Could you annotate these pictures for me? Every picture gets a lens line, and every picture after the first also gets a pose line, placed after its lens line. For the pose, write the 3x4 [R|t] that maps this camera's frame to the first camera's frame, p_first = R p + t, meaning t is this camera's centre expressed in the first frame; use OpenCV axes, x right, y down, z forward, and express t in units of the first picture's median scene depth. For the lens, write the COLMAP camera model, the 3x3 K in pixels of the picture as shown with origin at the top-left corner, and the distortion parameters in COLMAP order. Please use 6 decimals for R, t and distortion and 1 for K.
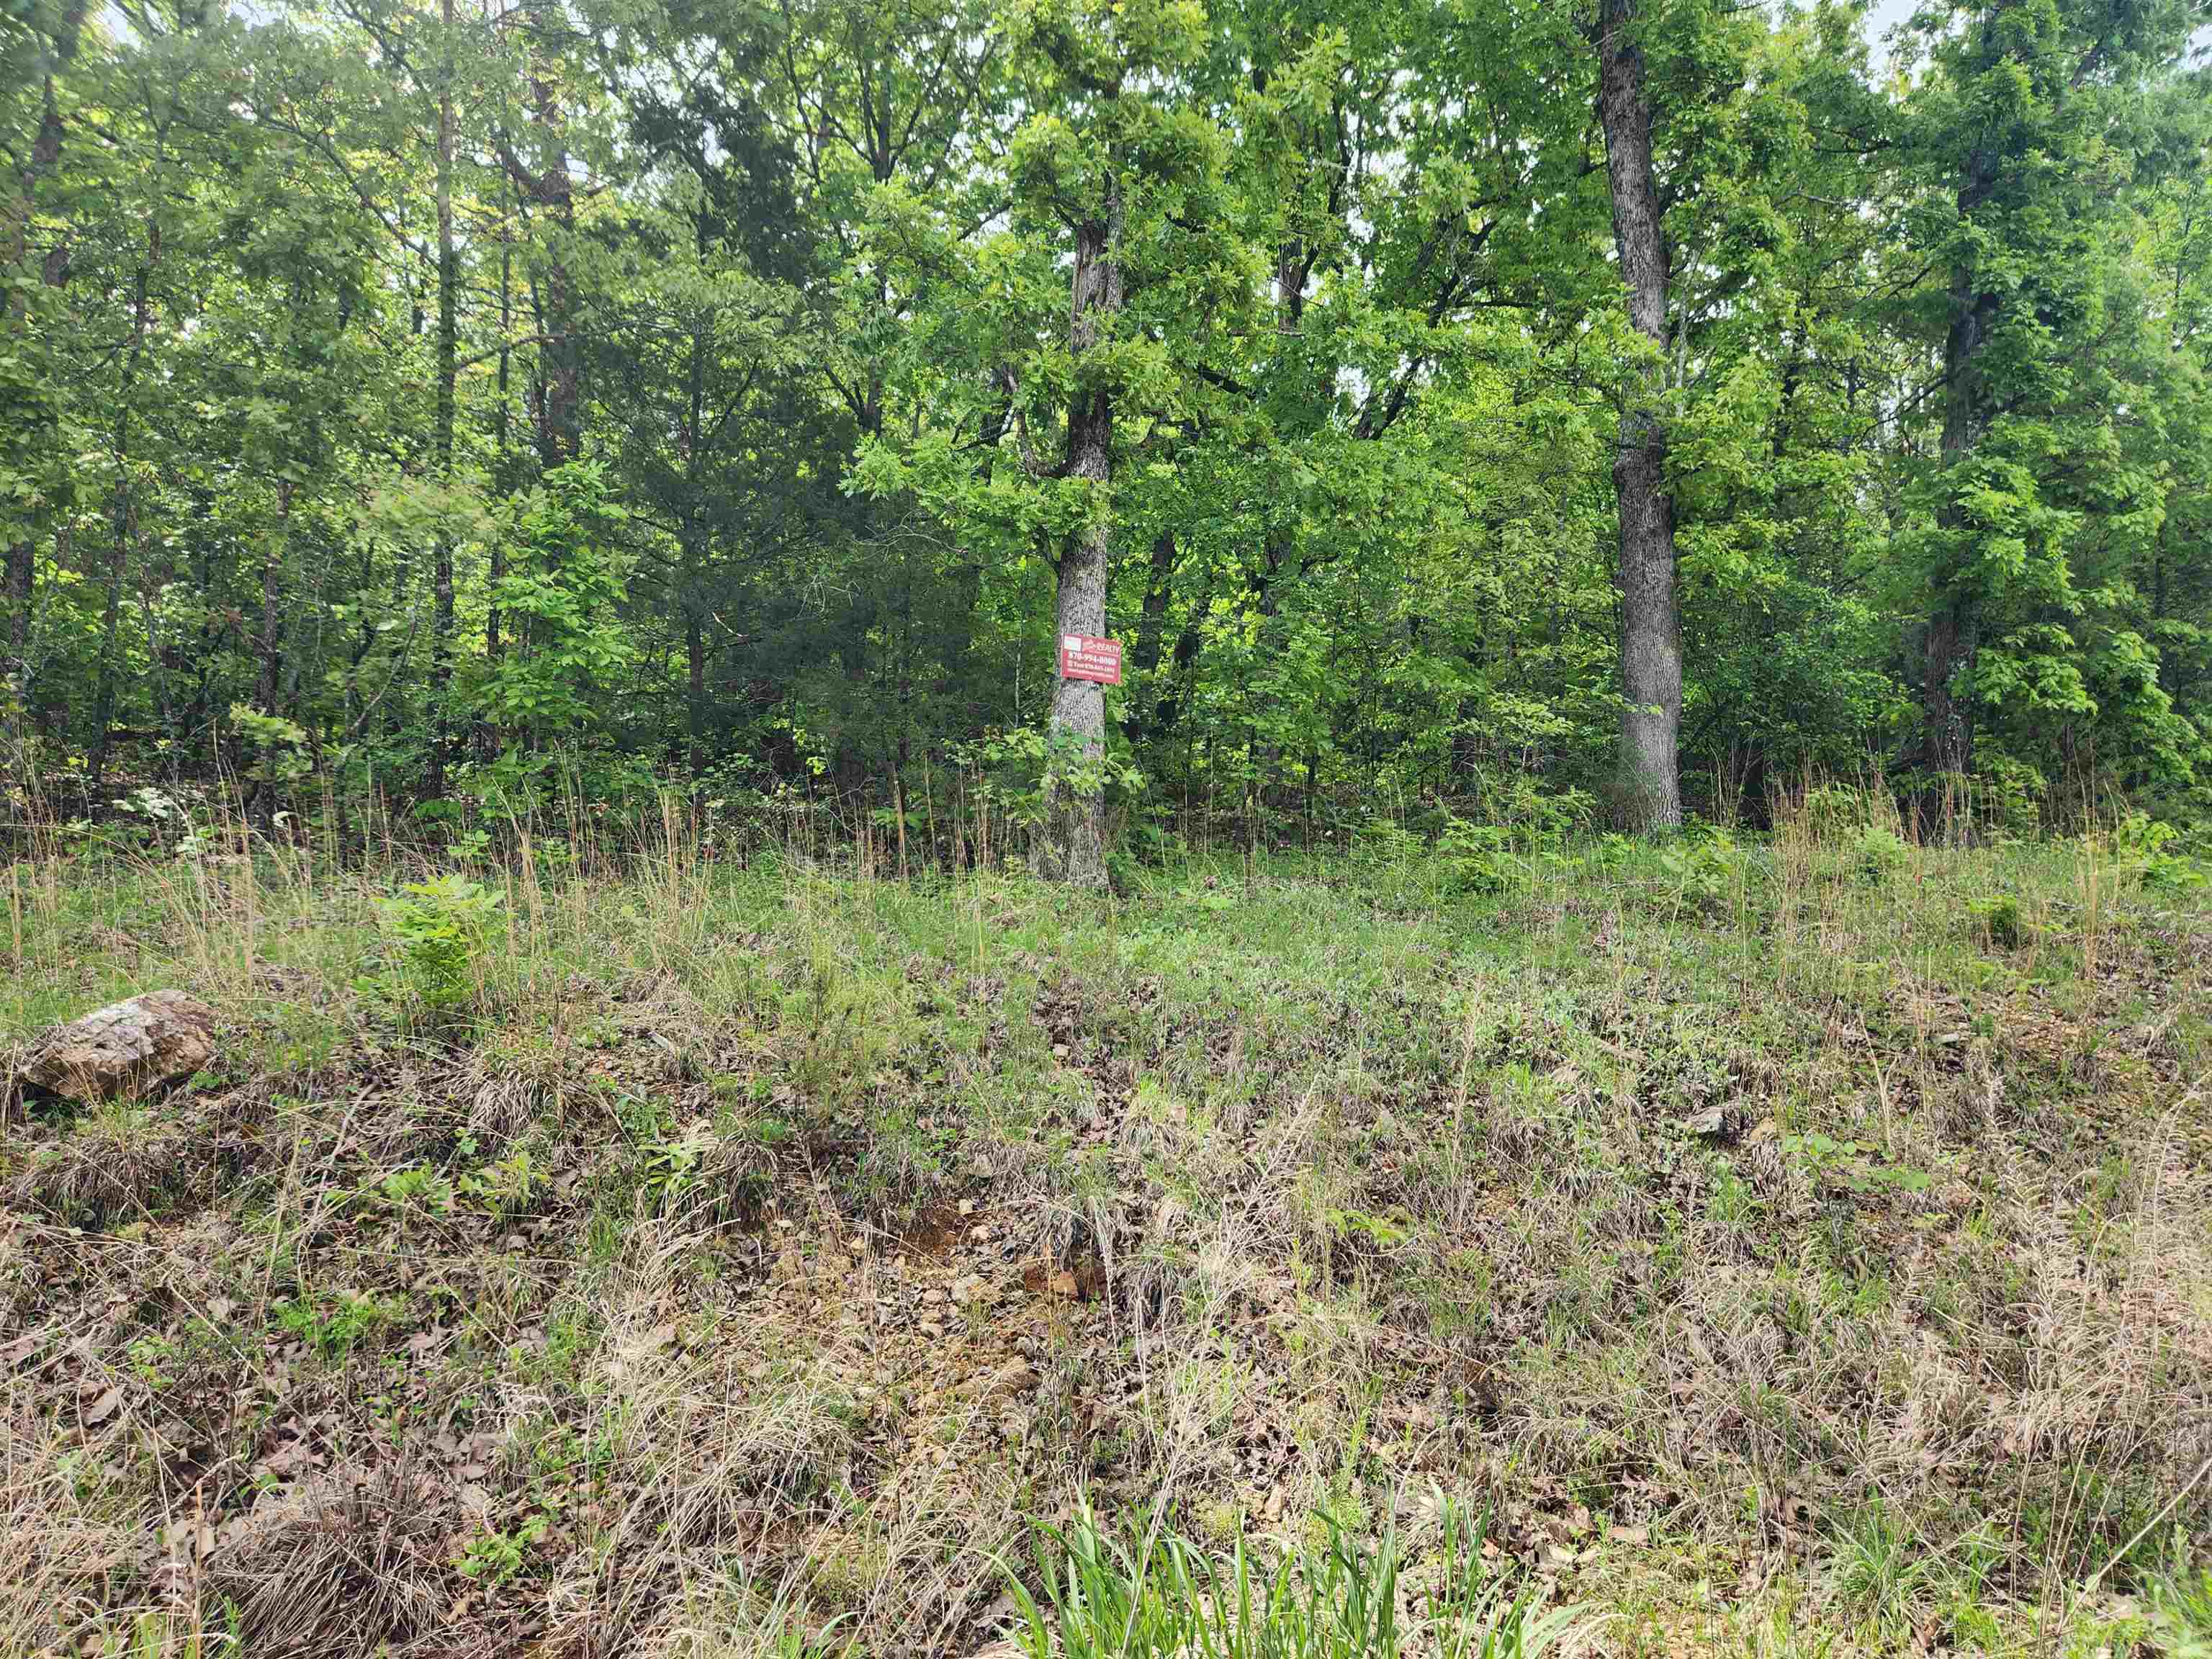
lens RADIAL K [[1493.1, 0, 1108.0], [0, 1493.1, 853.8], [0, 0, 1]] dist [0.055760, -0.044026]
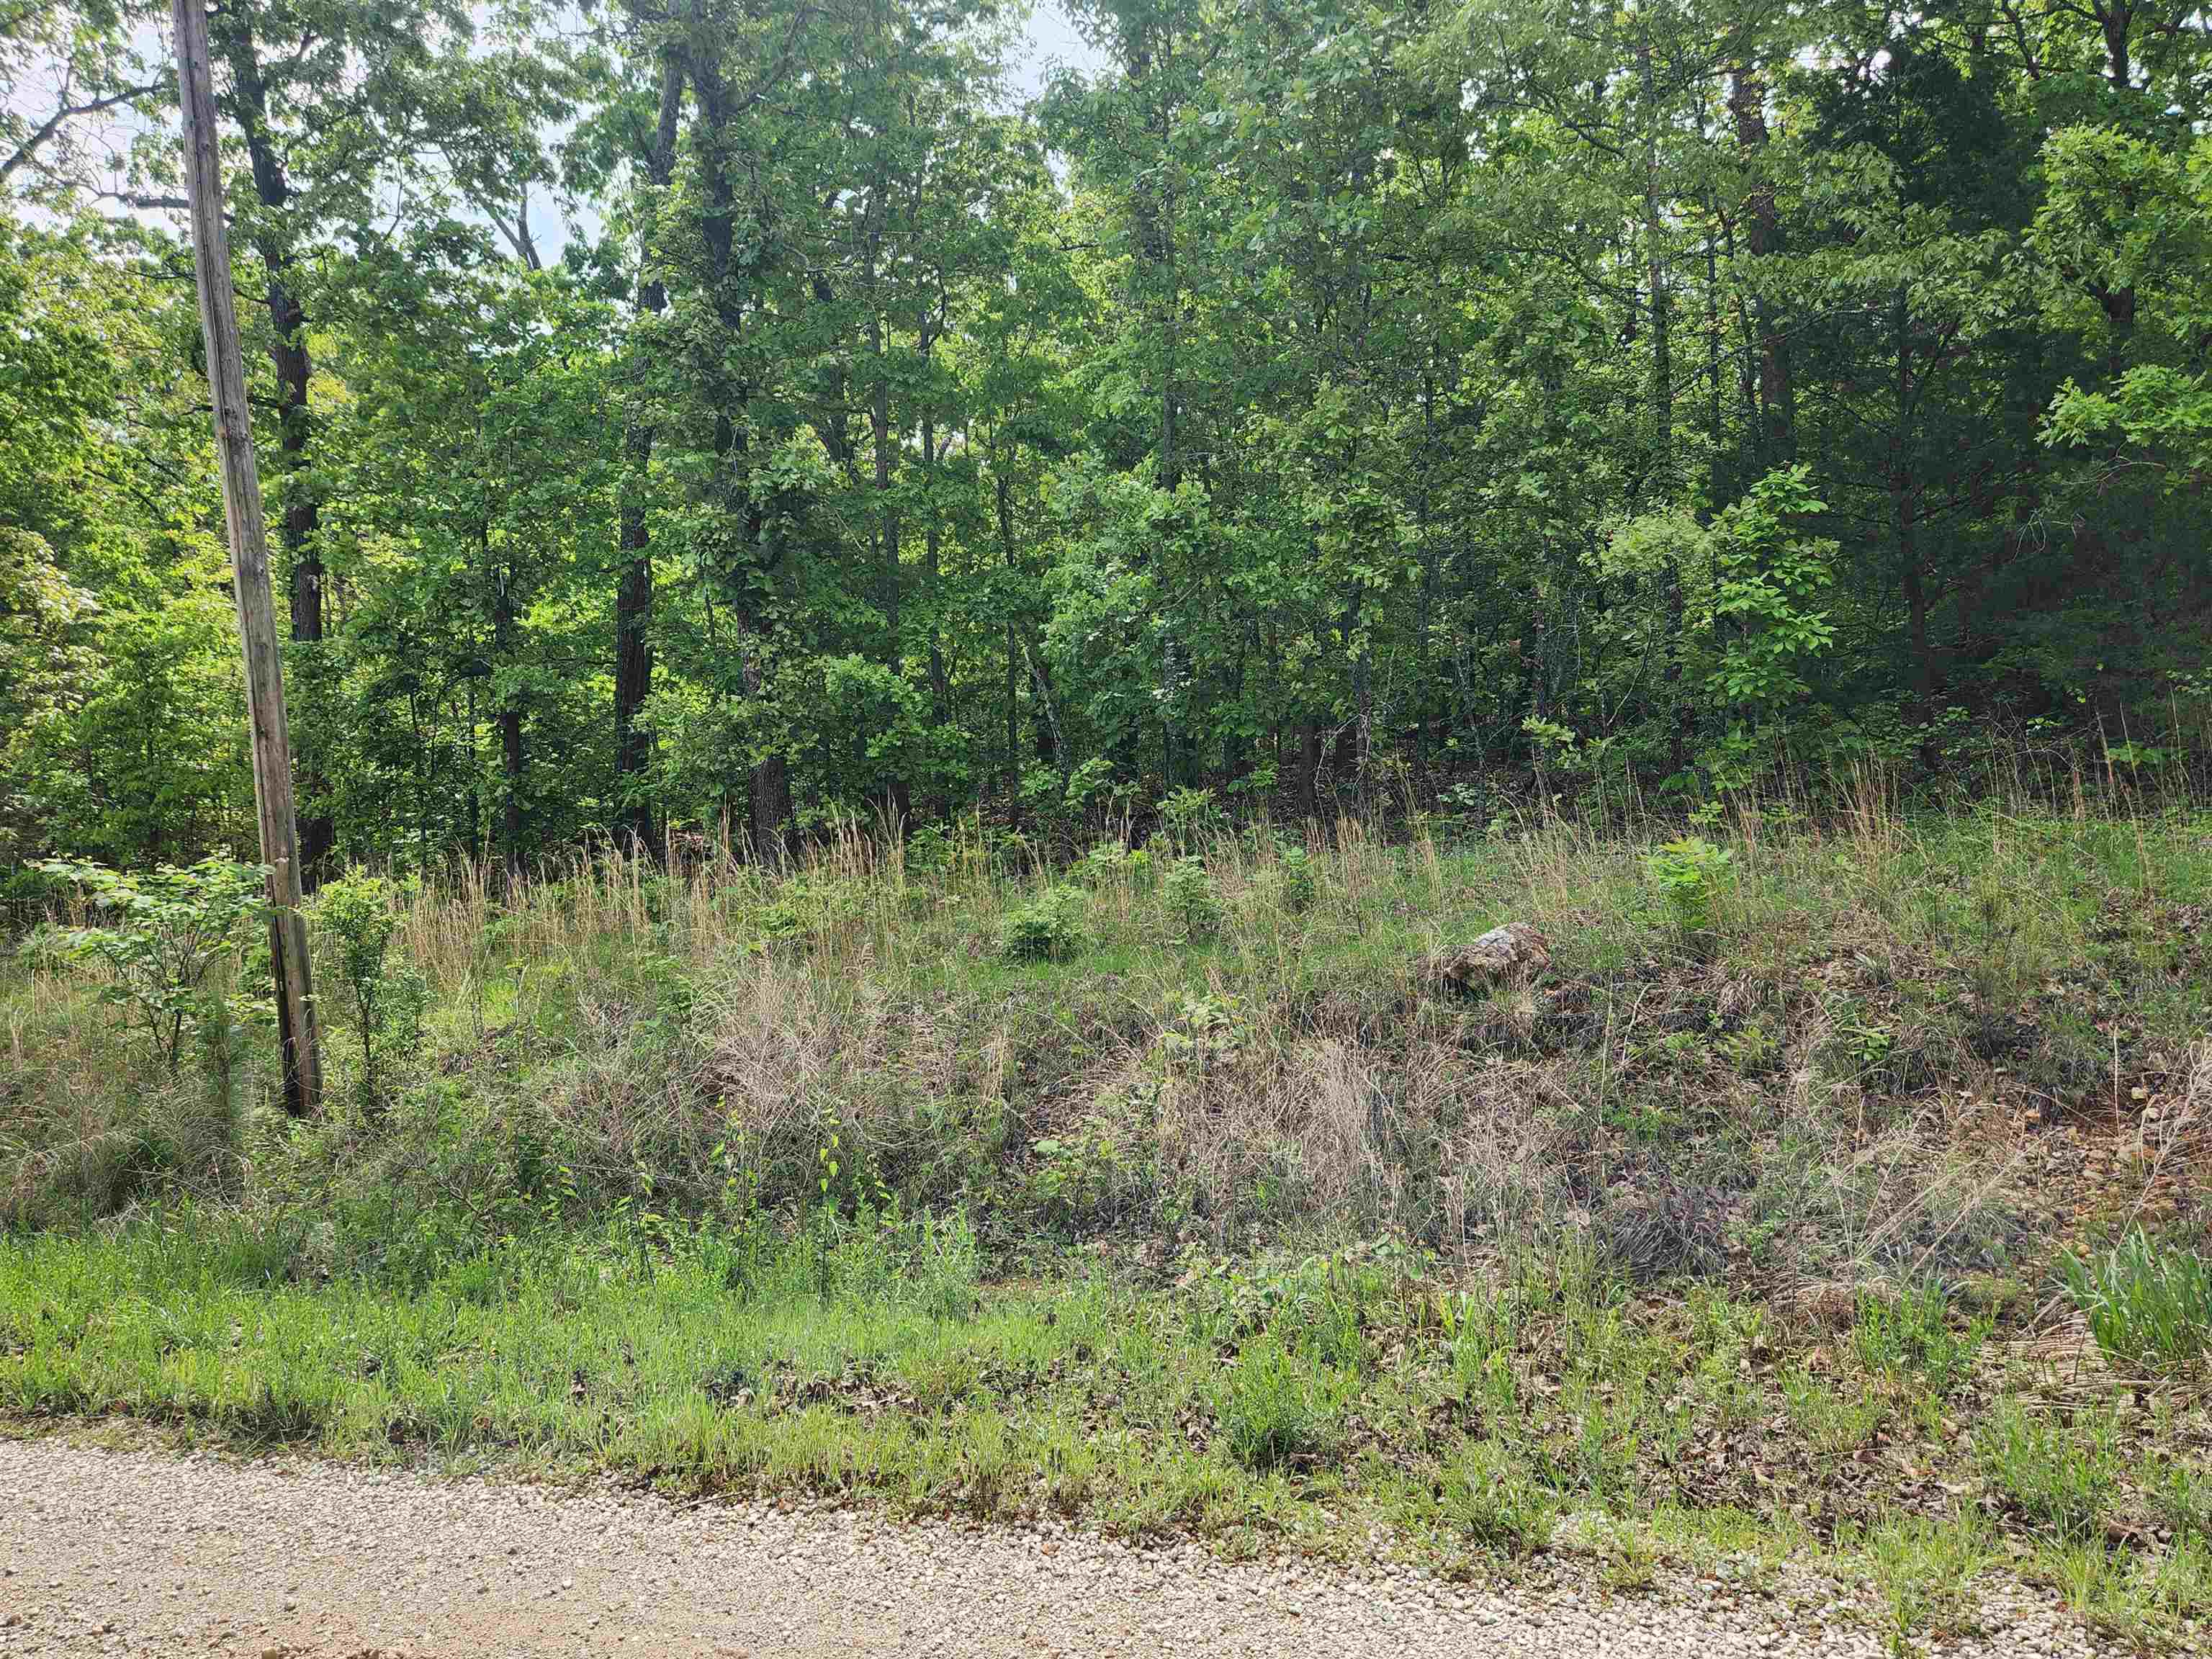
lens RADIAL K [[1636.6, 0, 1103.1], [0, 1636.6, 846.5], [0, 0, 1]] dist [0.089215, -0.085799]
pose [[0.726910, -0.052366, -0.684733, 0.213098], [0.066800, 0.997752, -0.005390, -0.005418], [0.683476, -0.041822, 0.728774, -0.484379]]
